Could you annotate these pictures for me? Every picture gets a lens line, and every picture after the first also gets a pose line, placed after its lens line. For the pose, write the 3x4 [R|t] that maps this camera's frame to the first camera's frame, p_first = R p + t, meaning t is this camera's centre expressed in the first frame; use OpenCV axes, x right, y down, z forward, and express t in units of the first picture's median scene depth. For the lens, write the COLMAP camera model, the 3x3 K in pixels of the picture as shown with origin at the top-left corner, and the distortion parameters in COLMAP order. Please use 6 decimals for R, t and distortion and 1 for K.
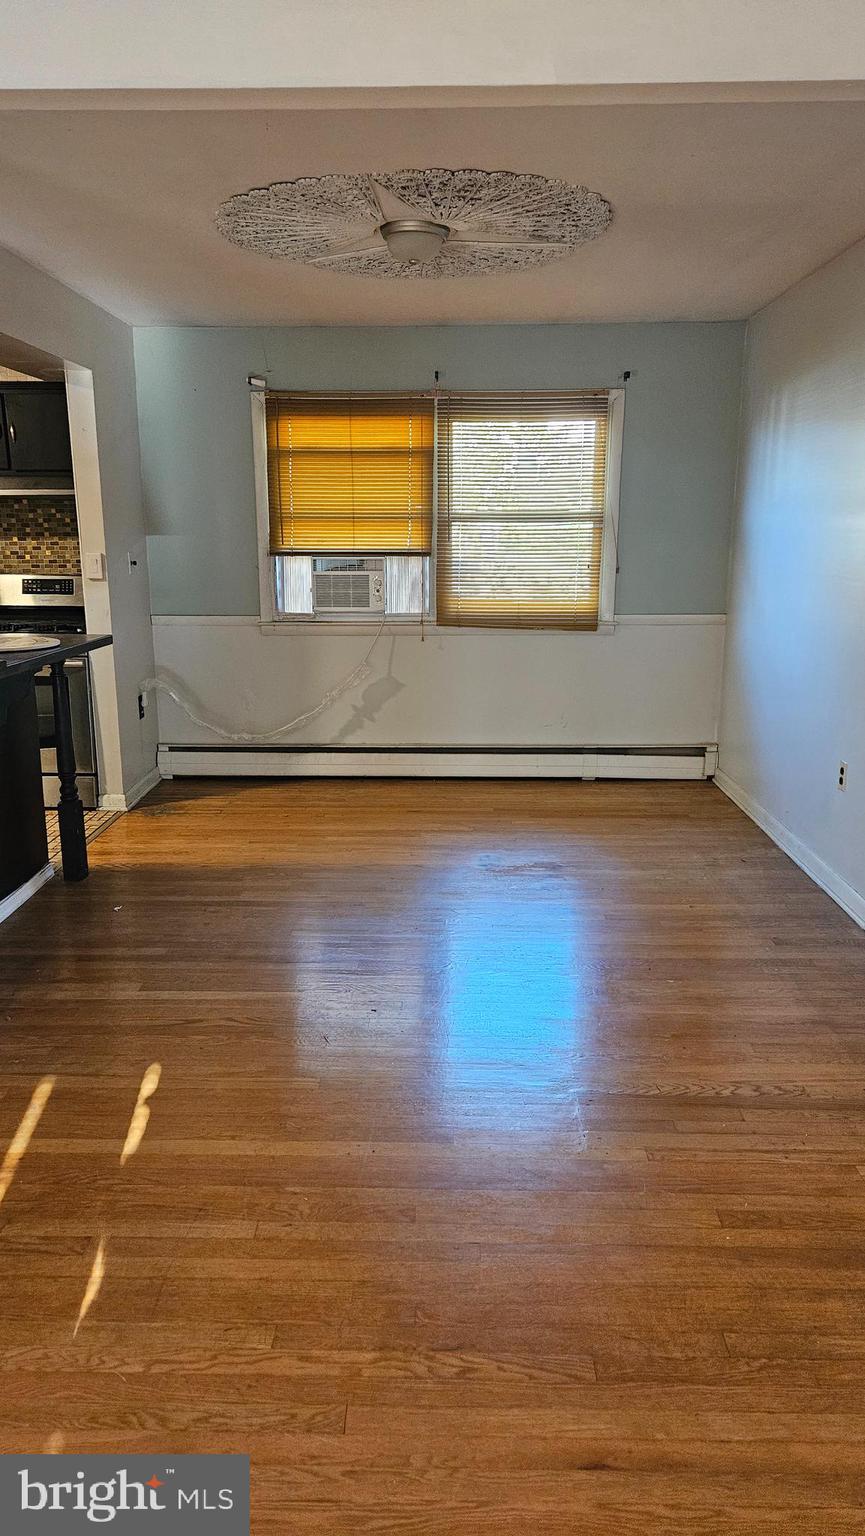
lens RADIAL K [[1015.2, 0, 430.3], [0, 1015.2, 768.1], [0, 0, 1]] dist [0.045715, -0.002950]
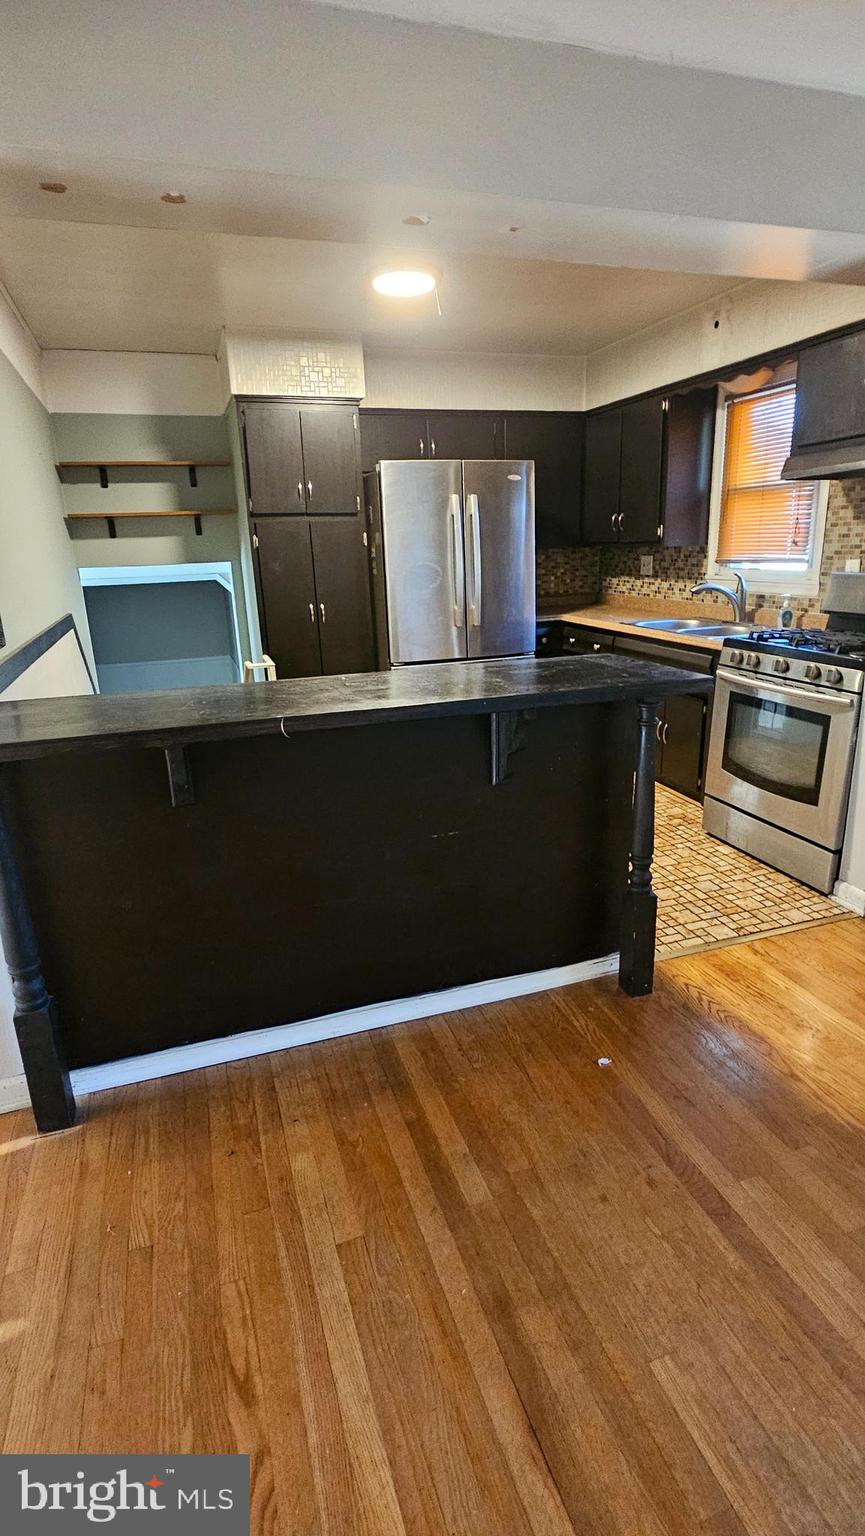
lens RADIAL K [[765.8, 0, 428.6], [0, 765.8, 771.2], [0, 0, 1]] dist [0.002289, 0.000115]
pose [[0.330425, 0.273613, -0.903303, 0.068085], [-0.183050, 0.957464, 0.223060, -0.137505], [0.925912, 0.091645, 0.366455, 0.593154]]
